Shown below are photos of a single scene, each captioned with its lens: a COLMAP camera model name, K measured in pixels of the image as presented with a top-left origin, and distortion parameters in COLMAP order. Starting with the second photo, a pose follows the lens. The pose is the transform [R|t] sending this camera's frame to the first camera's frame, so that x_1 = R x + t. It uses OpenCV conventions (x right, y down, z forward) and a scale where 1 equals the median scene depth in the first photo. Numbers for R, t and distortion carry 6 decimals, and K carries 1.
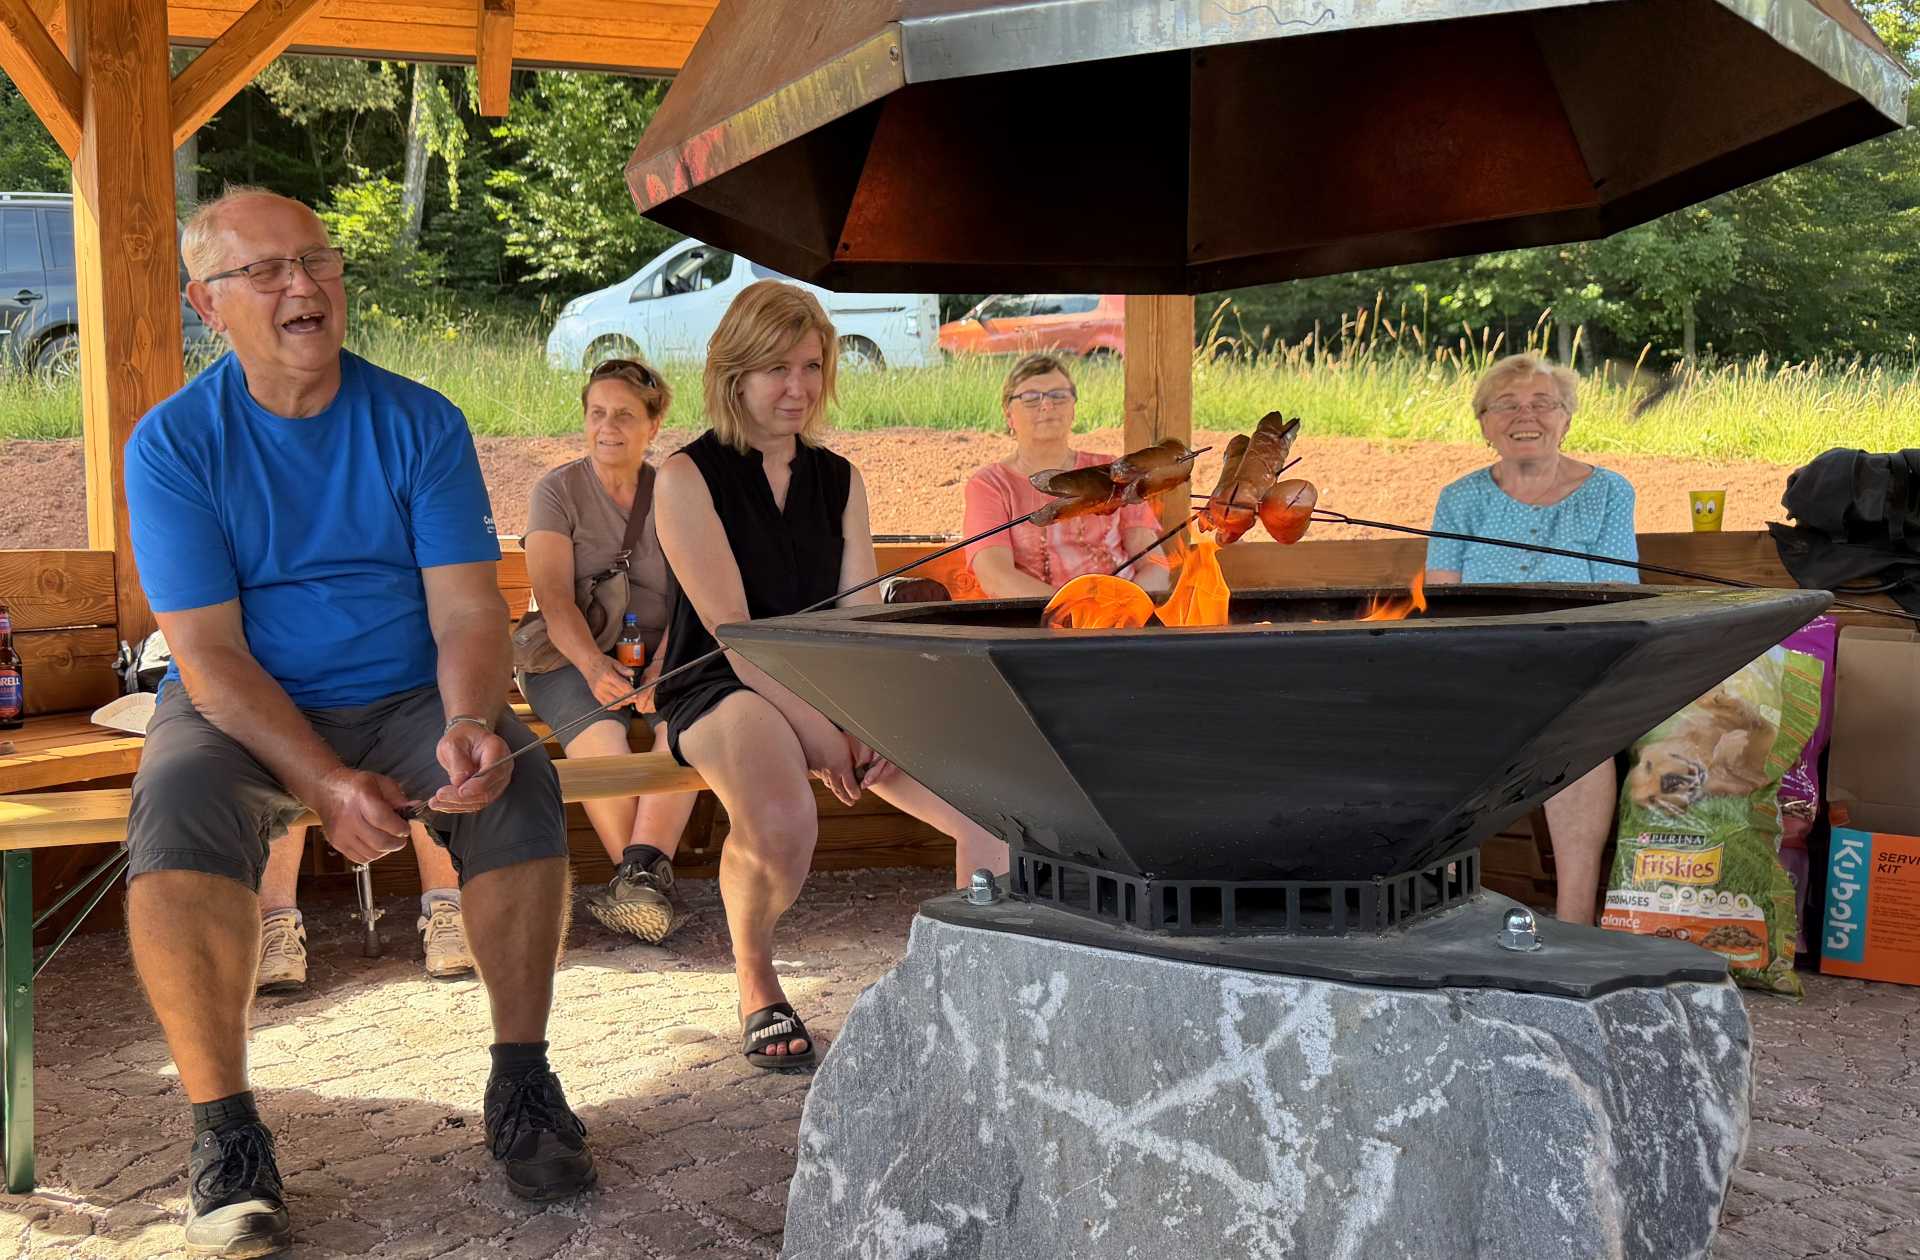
lens RADIAL K [[1583.9, 0, 814.5], [0, 1583.9, 658.2], [0, 0, 1]] dist [0.038931, -0.095355]
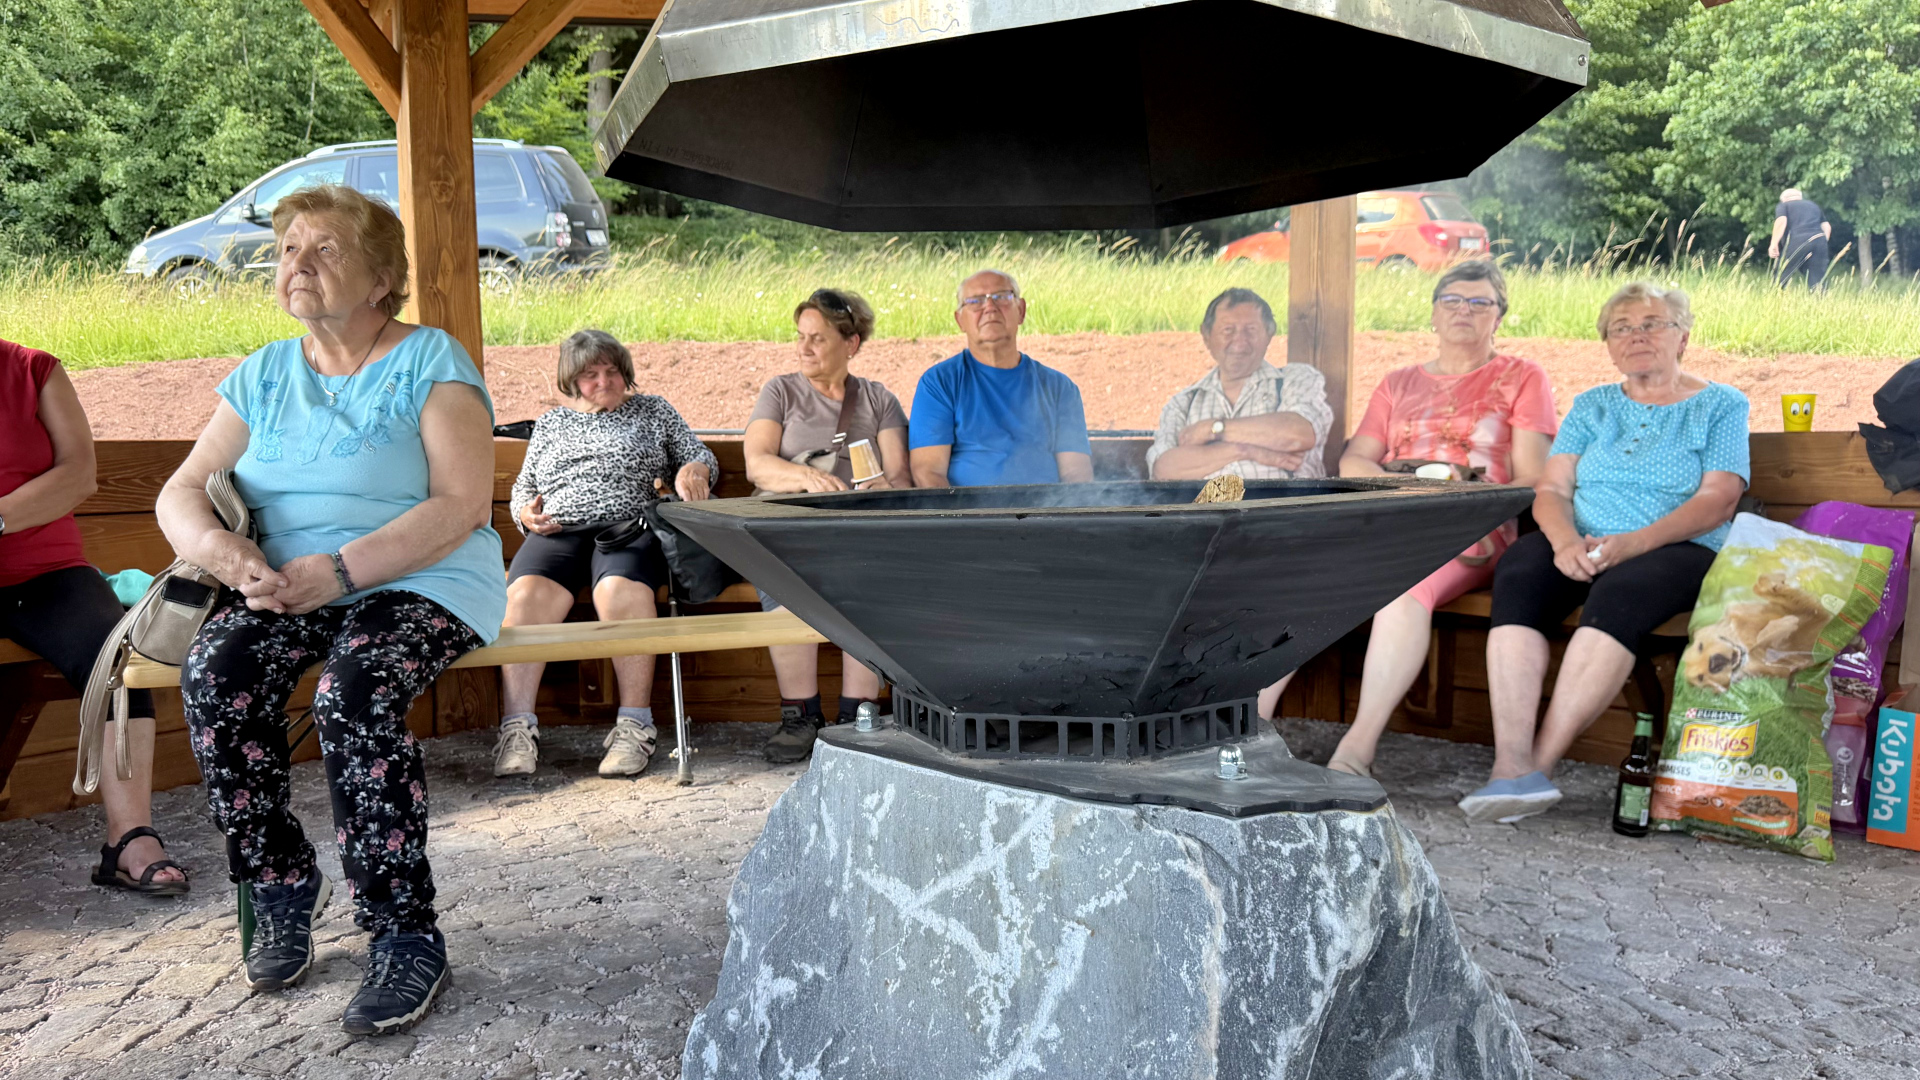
lens RADIAL K [[1409.0, 0, 952.4], [0, 1409.0, 566.9], [0, 0, 1]] dist [0.041976, -0.078578]
pose [[0.988769, 0.021564, -0.147891, 0.369818], [-0.018446, 0.999578, 0.022421, 0.001229], [0.148312, -0.019442, 0.988750, -0.089472]]
